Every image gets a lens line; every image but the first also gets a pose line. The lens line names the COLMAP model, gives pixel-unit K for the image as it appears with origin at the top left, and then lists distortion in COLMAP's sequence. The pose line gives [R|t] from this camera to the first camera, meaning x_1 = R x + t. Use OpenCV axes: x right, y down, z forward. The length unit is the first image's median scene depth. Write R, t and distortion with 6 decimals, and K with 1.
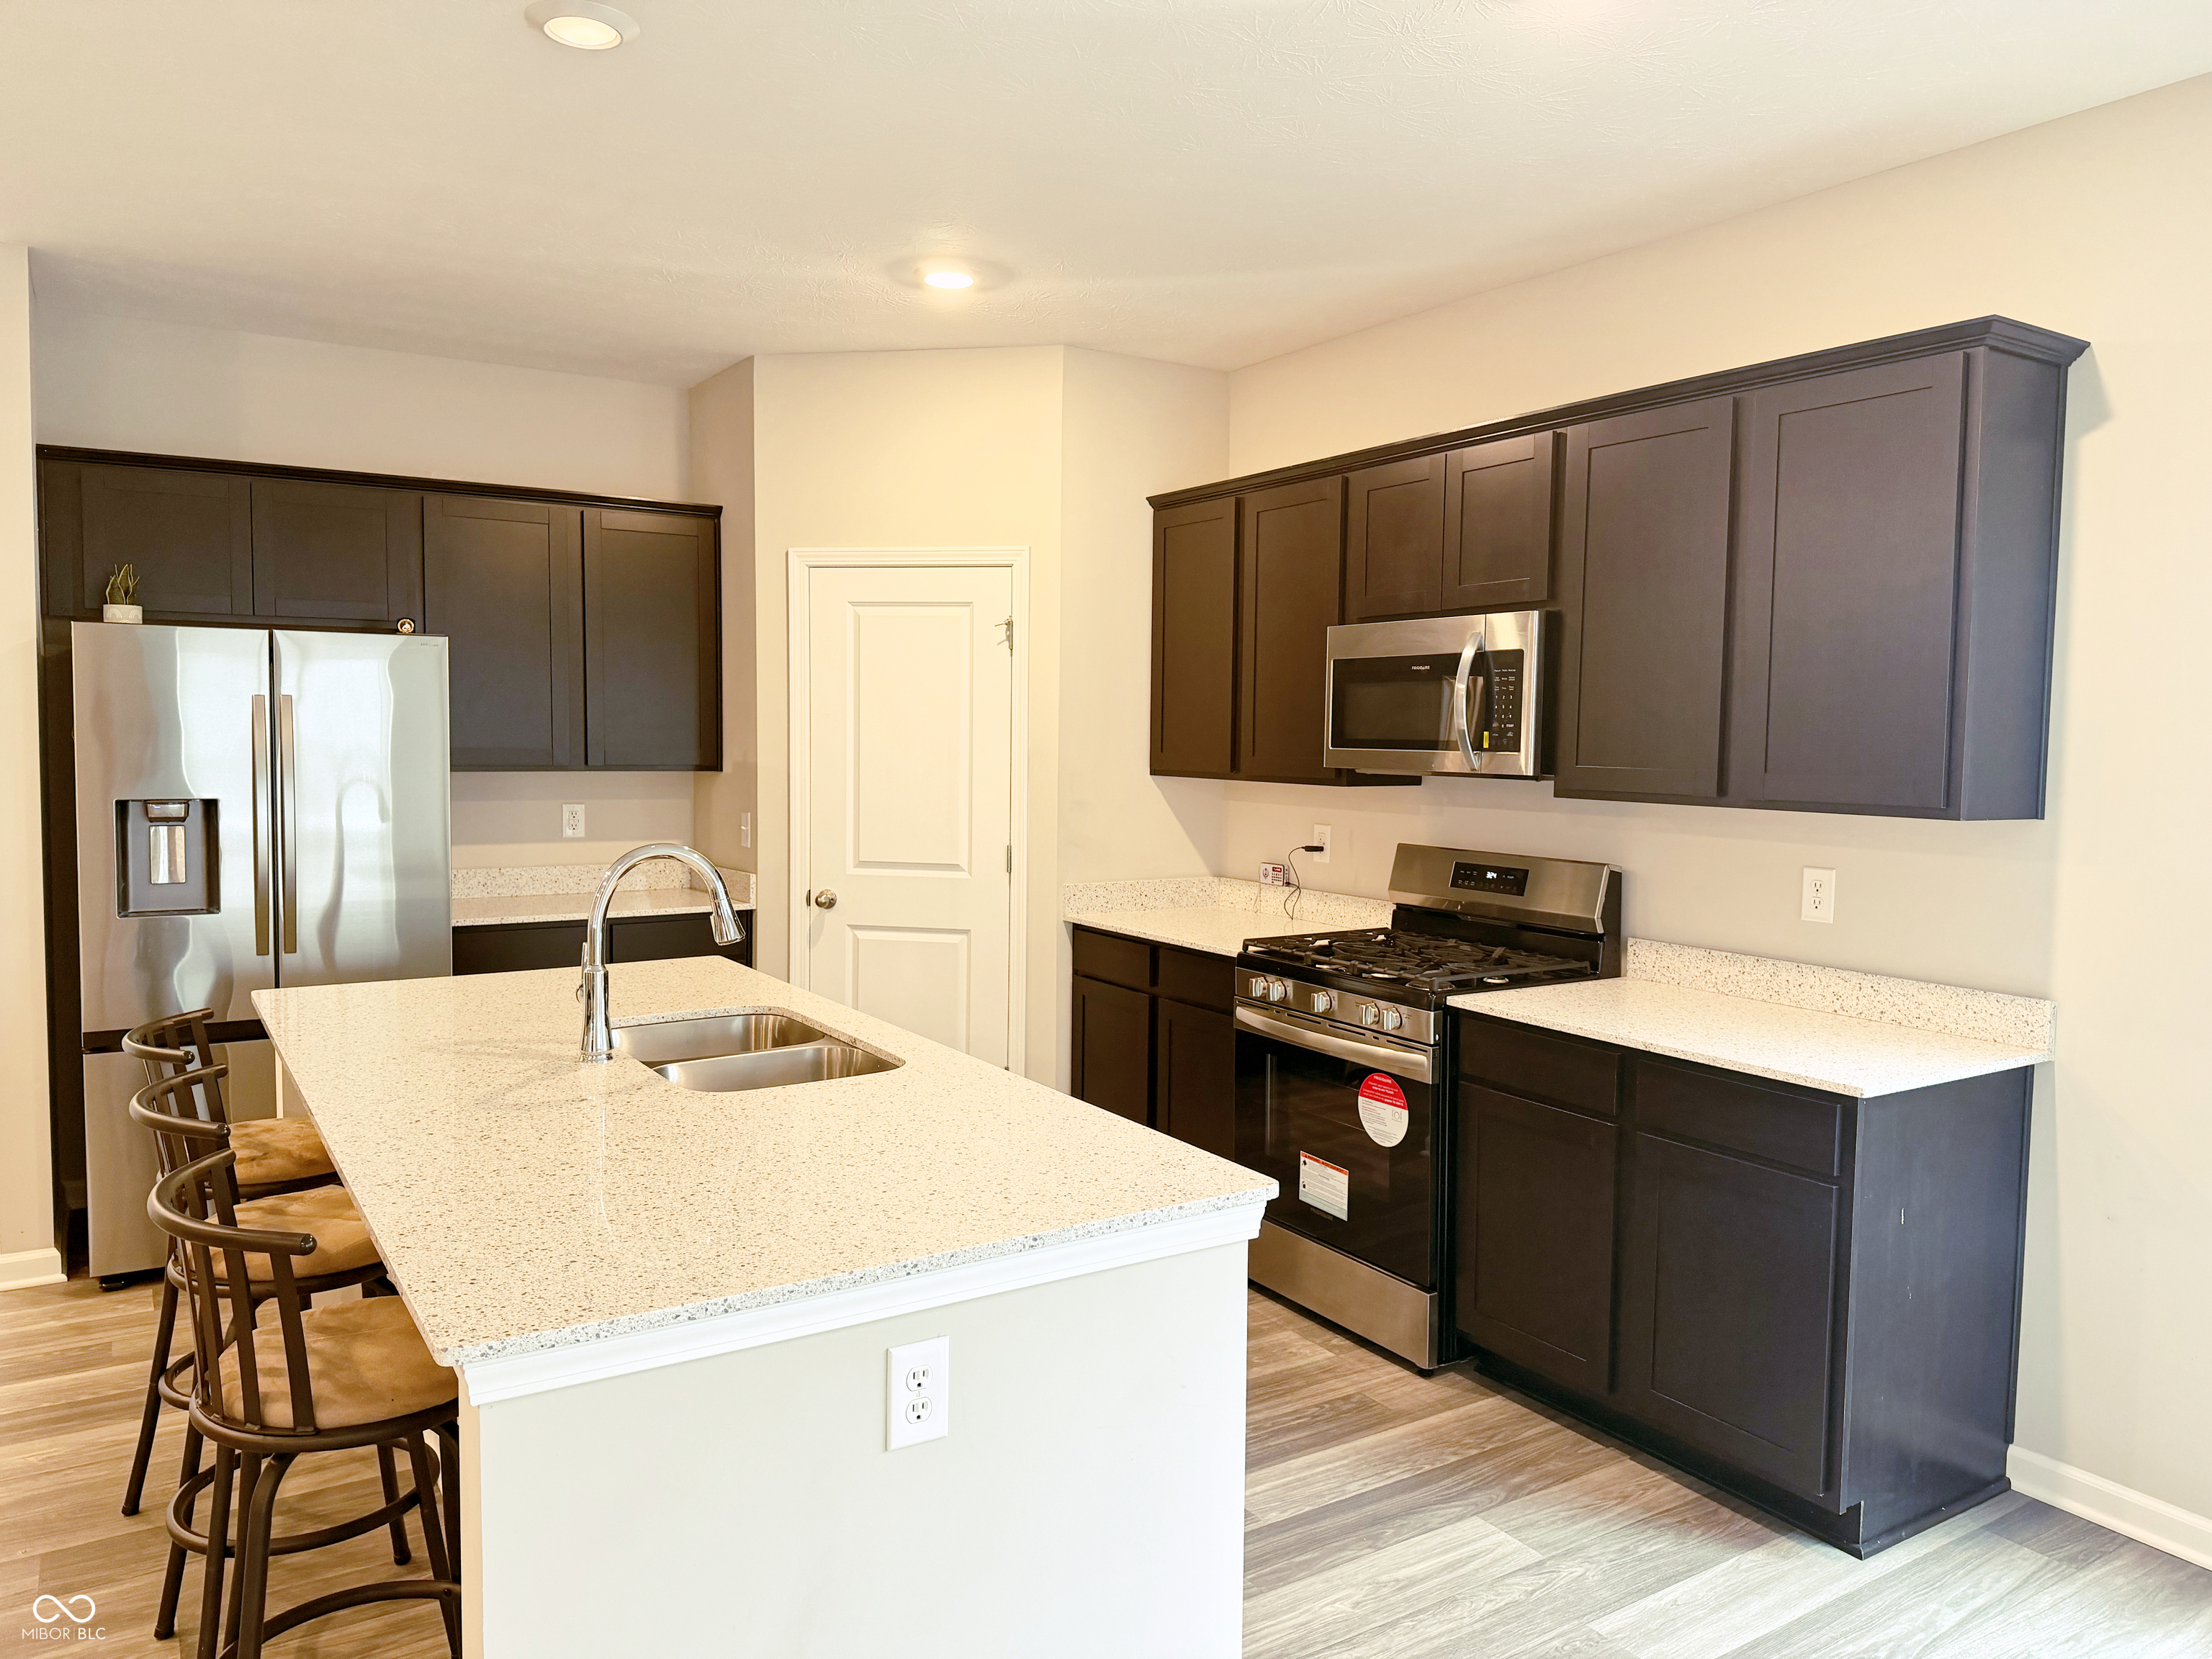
lens RADIAL K [[1538.2, 0, 1120.1], [0, 1538.2, 812.0], [0, 0, 1]] dist [0.087959, -0.119331]
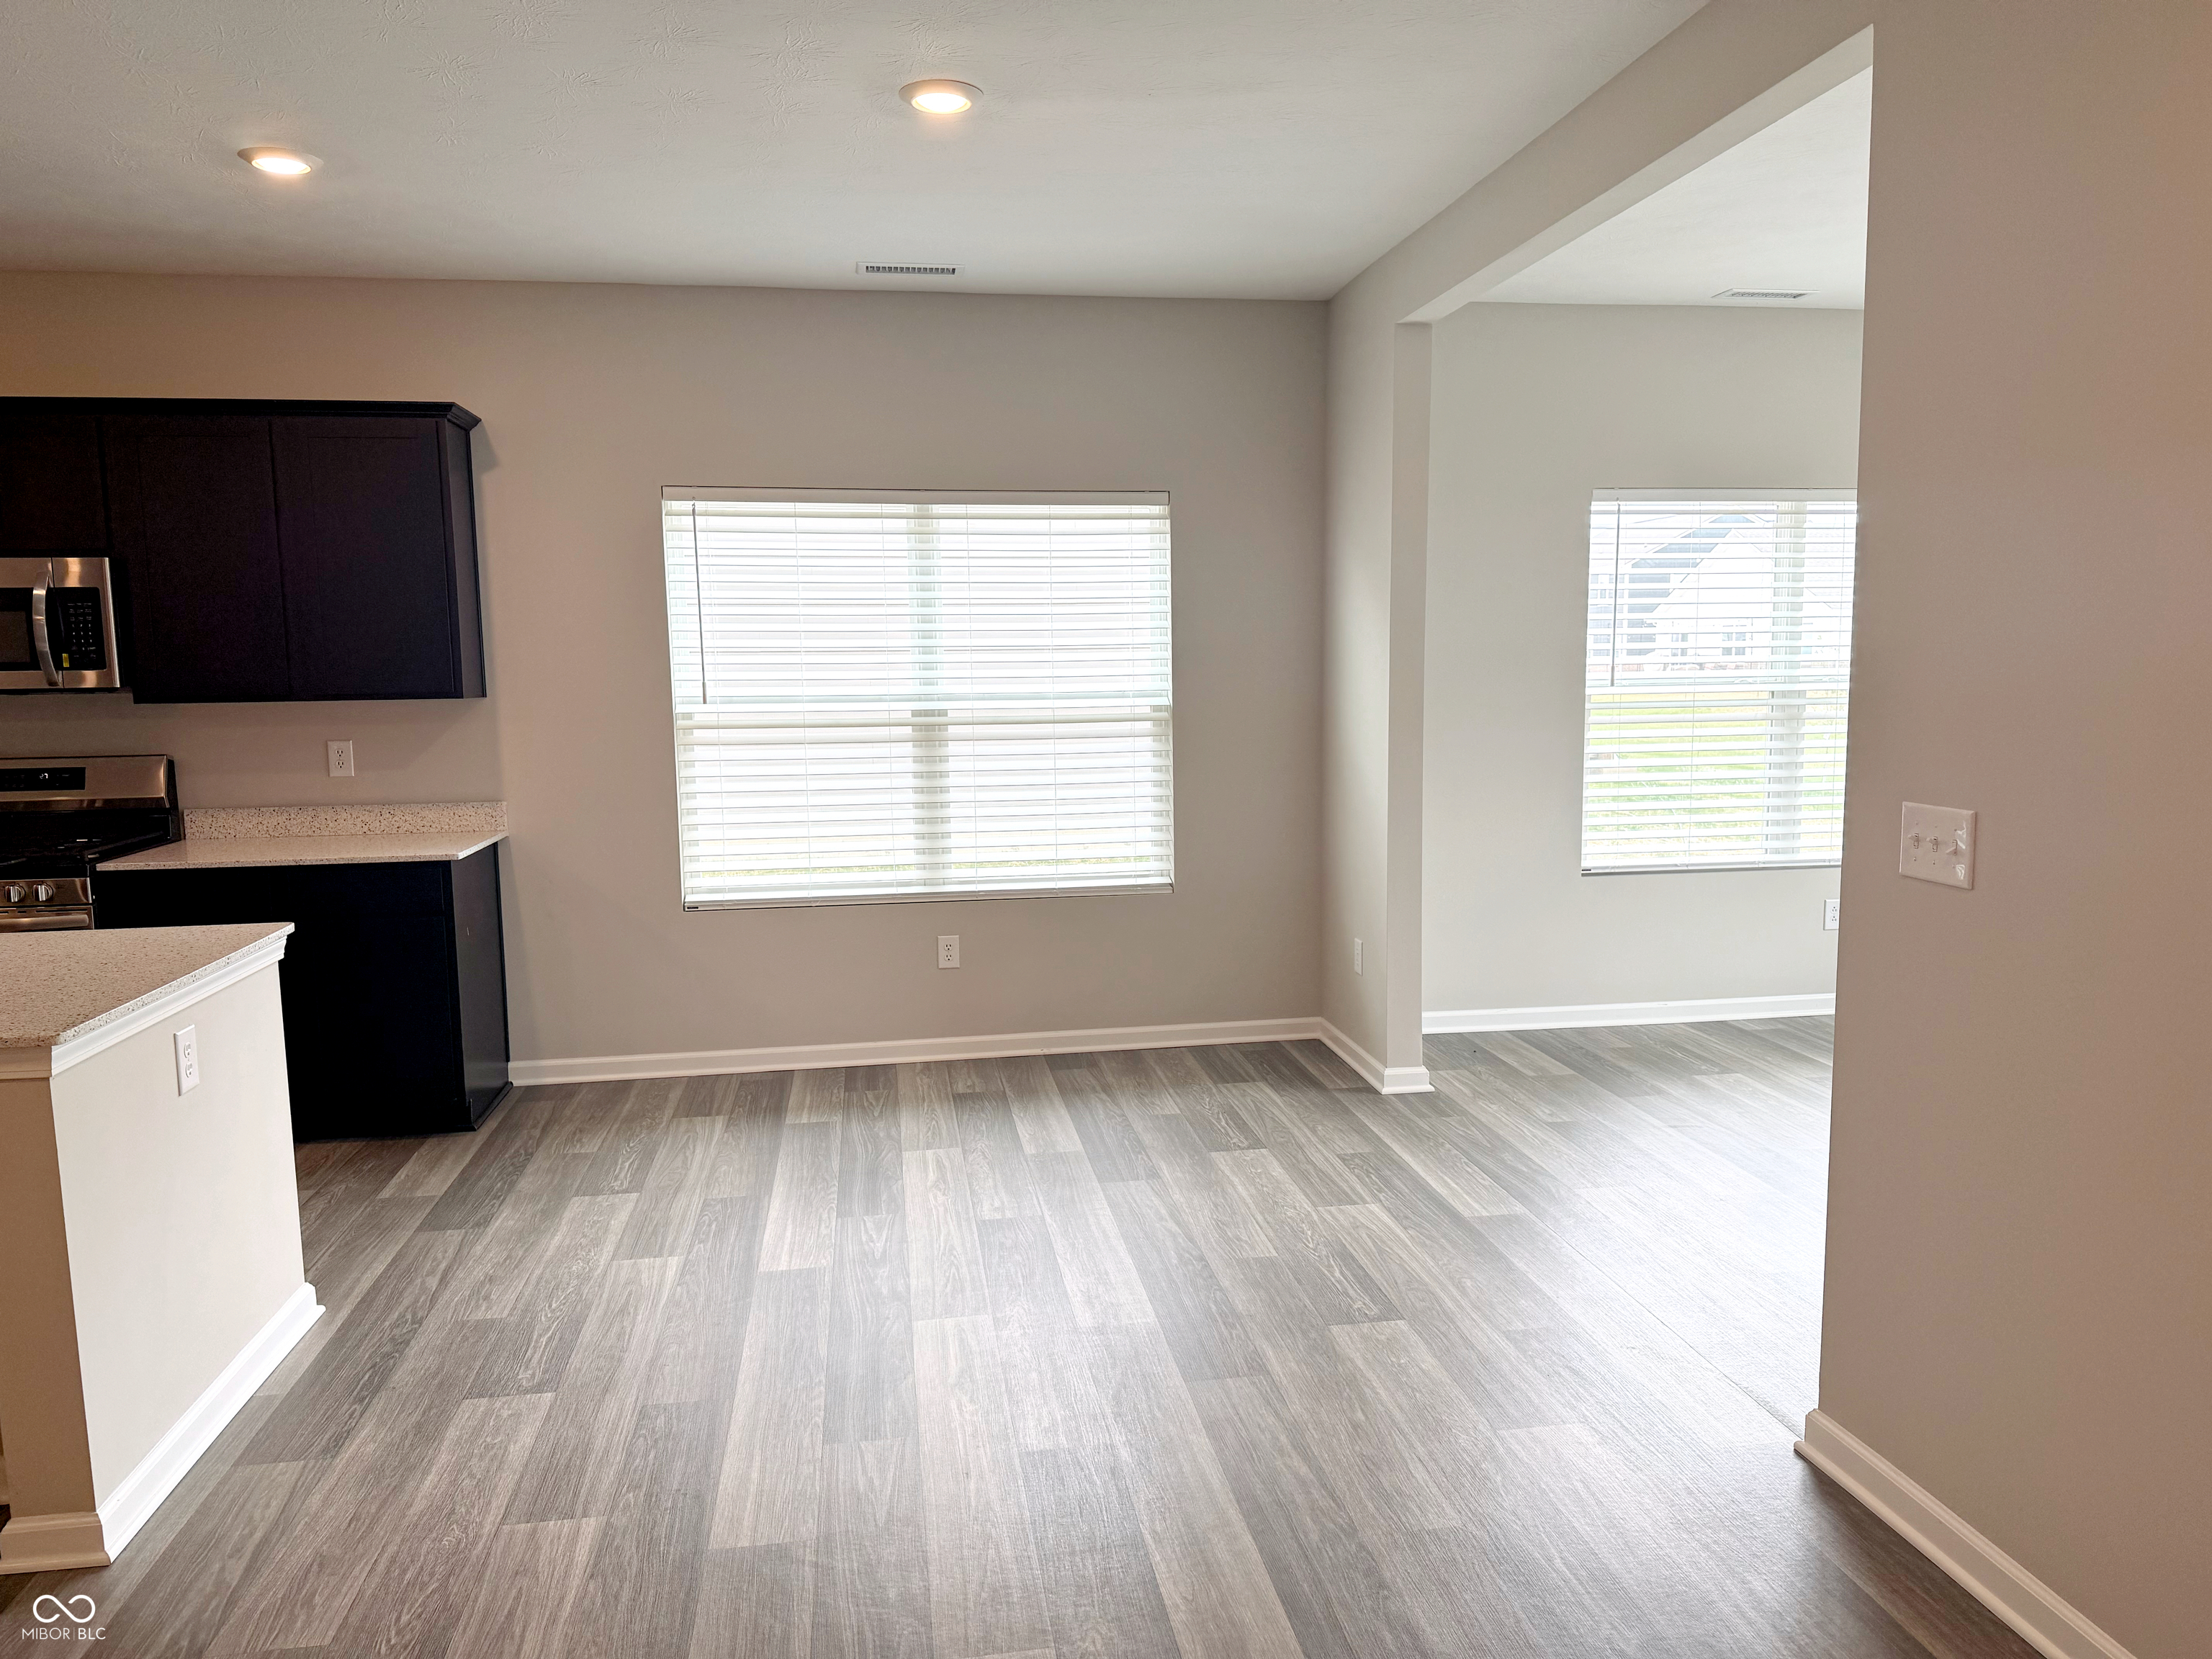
lens RADIAL K [[1521.4, 0, 1109.6], [0, 1521.4, 849.9], [0, 0, 1]] dist [0.077751, -0.106530]
pose [[0.401832, -0.132749, 0.906040, -0.546999], [0.068320, 0.991025, 0.114901, 0.018009], [-0.913161, 0.015729, 0.407295, -0.247821]]
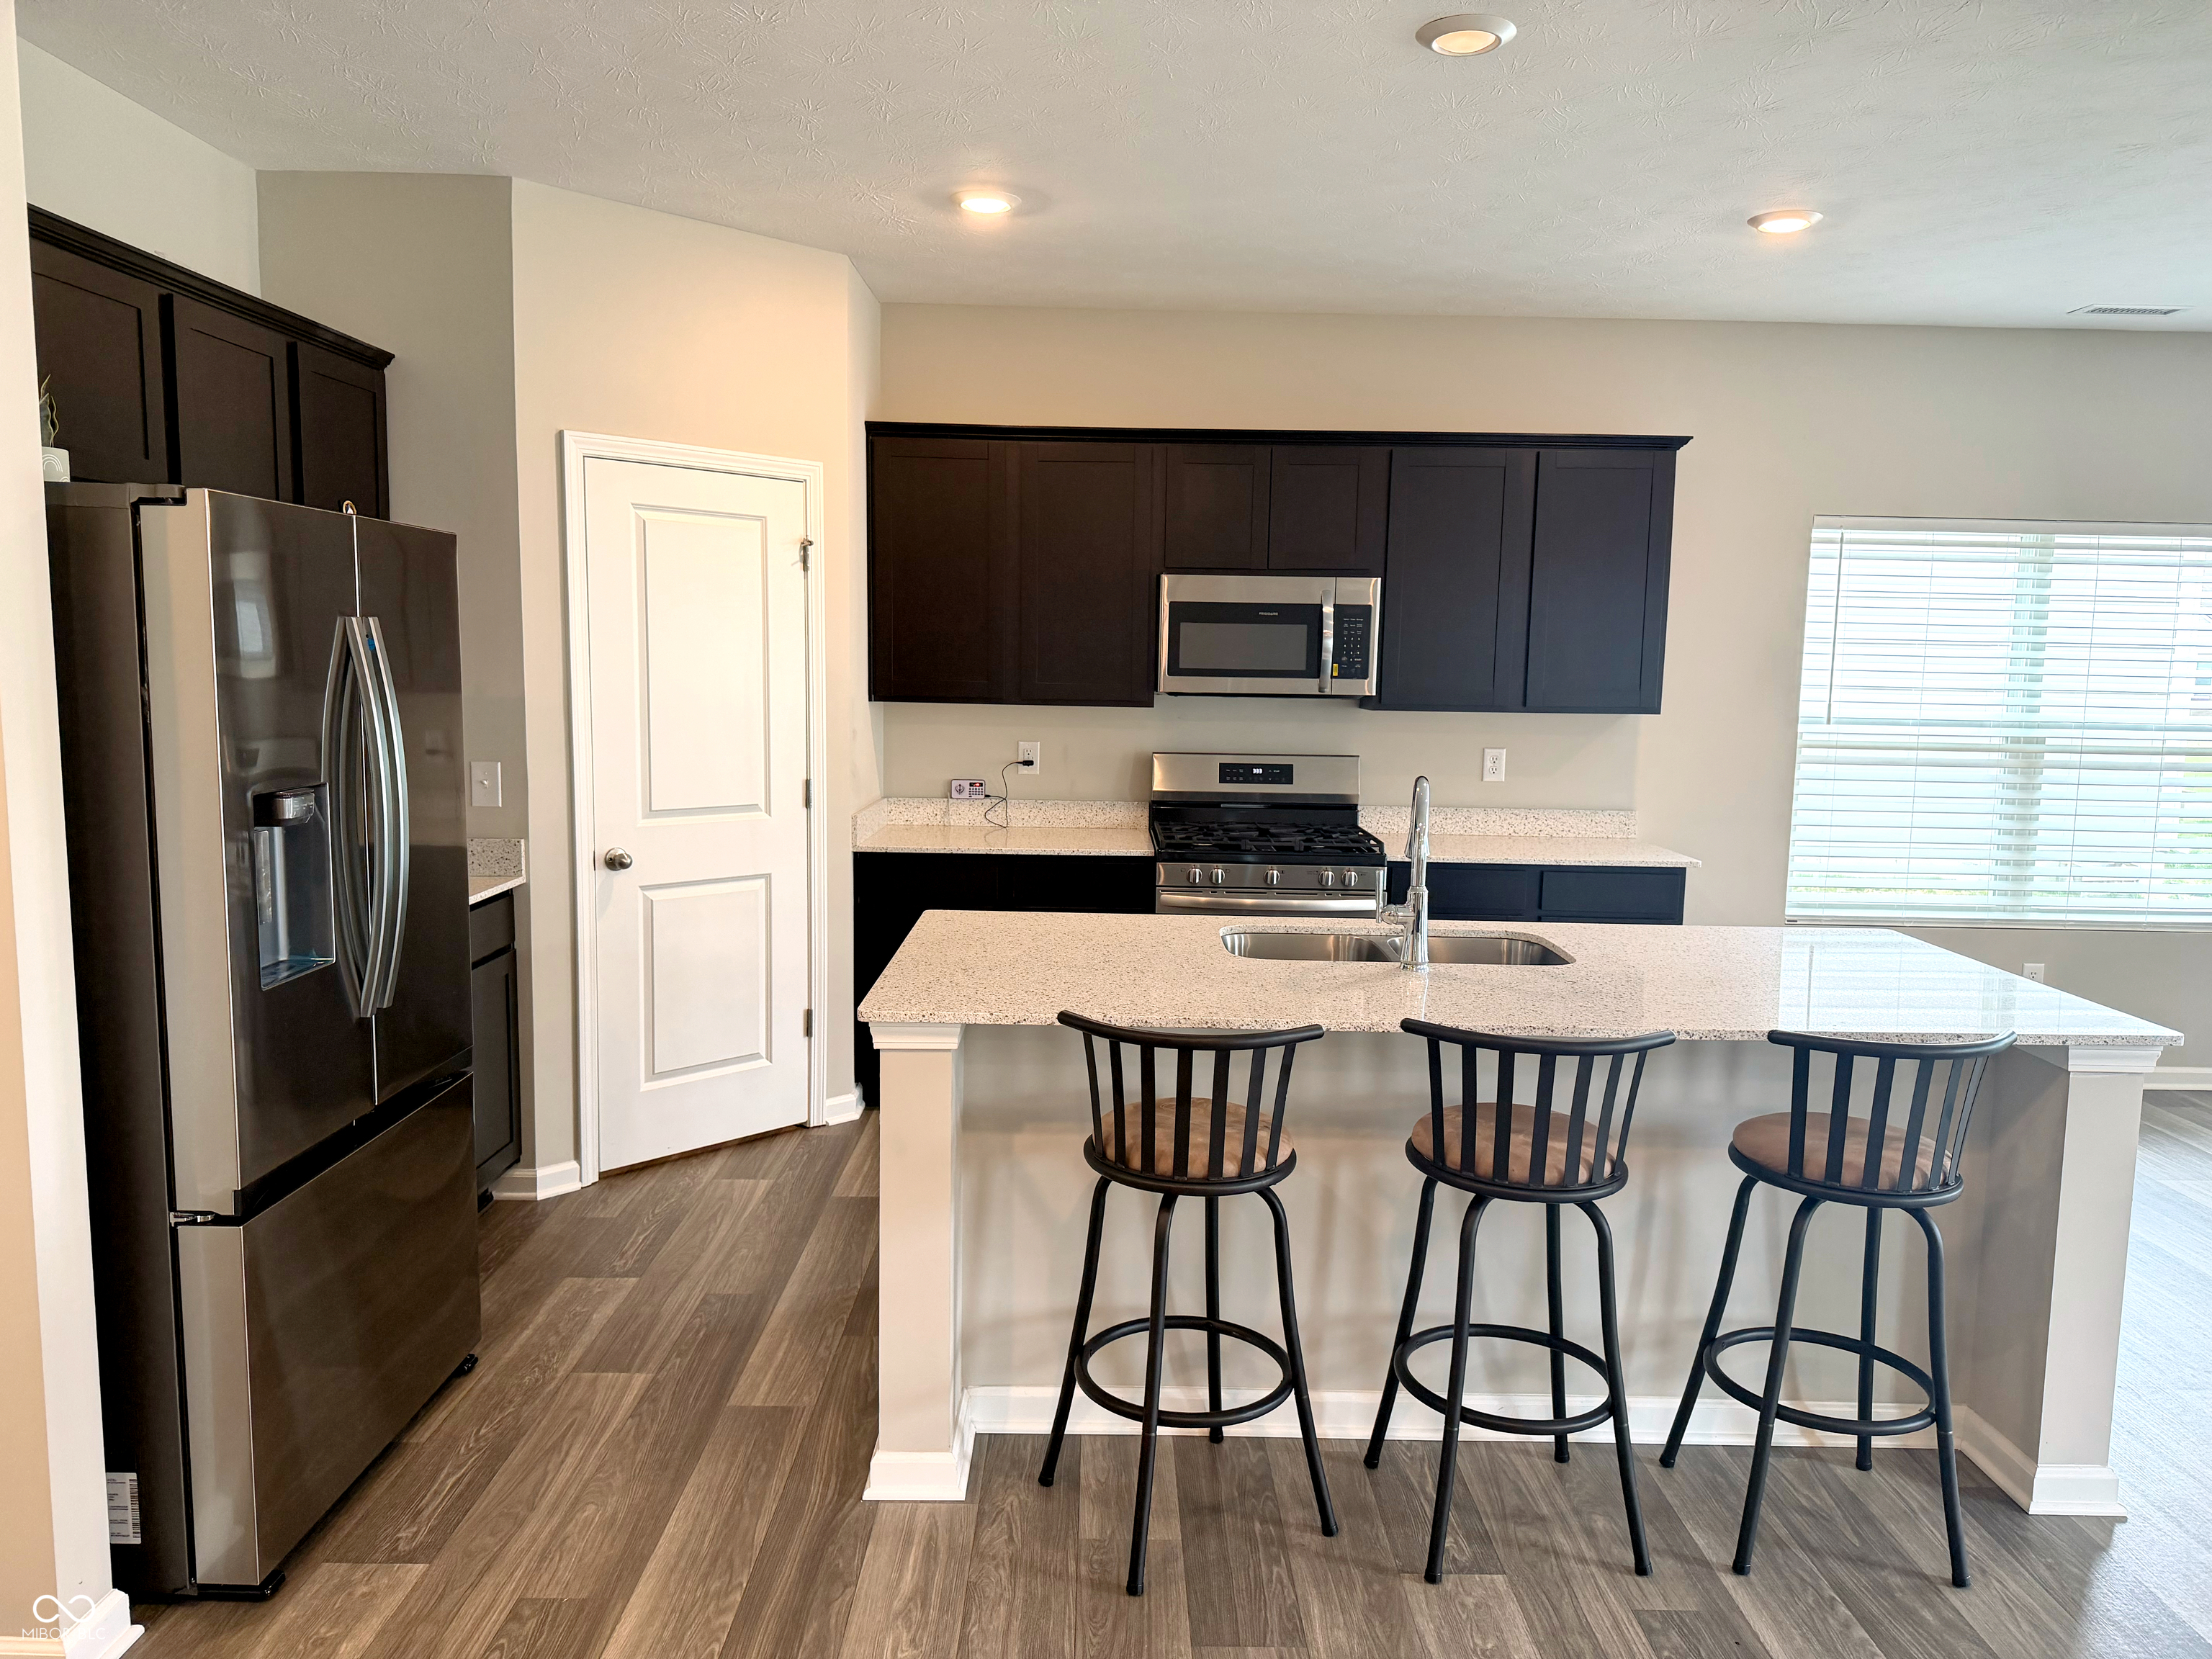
lens RADIAL K [[1532.3, 0, 1106.0], [0, 1532.3, 829.5], [0, 0, 1]] dist [0.116445, -0.190874]
pose [[0.538202, -0.095709, 0.837364, -1.004868], [0.034158, 0.995192, 0.091793, -0.037105], [-0.842123, -0.020800, 0.538883, 0.424719]]
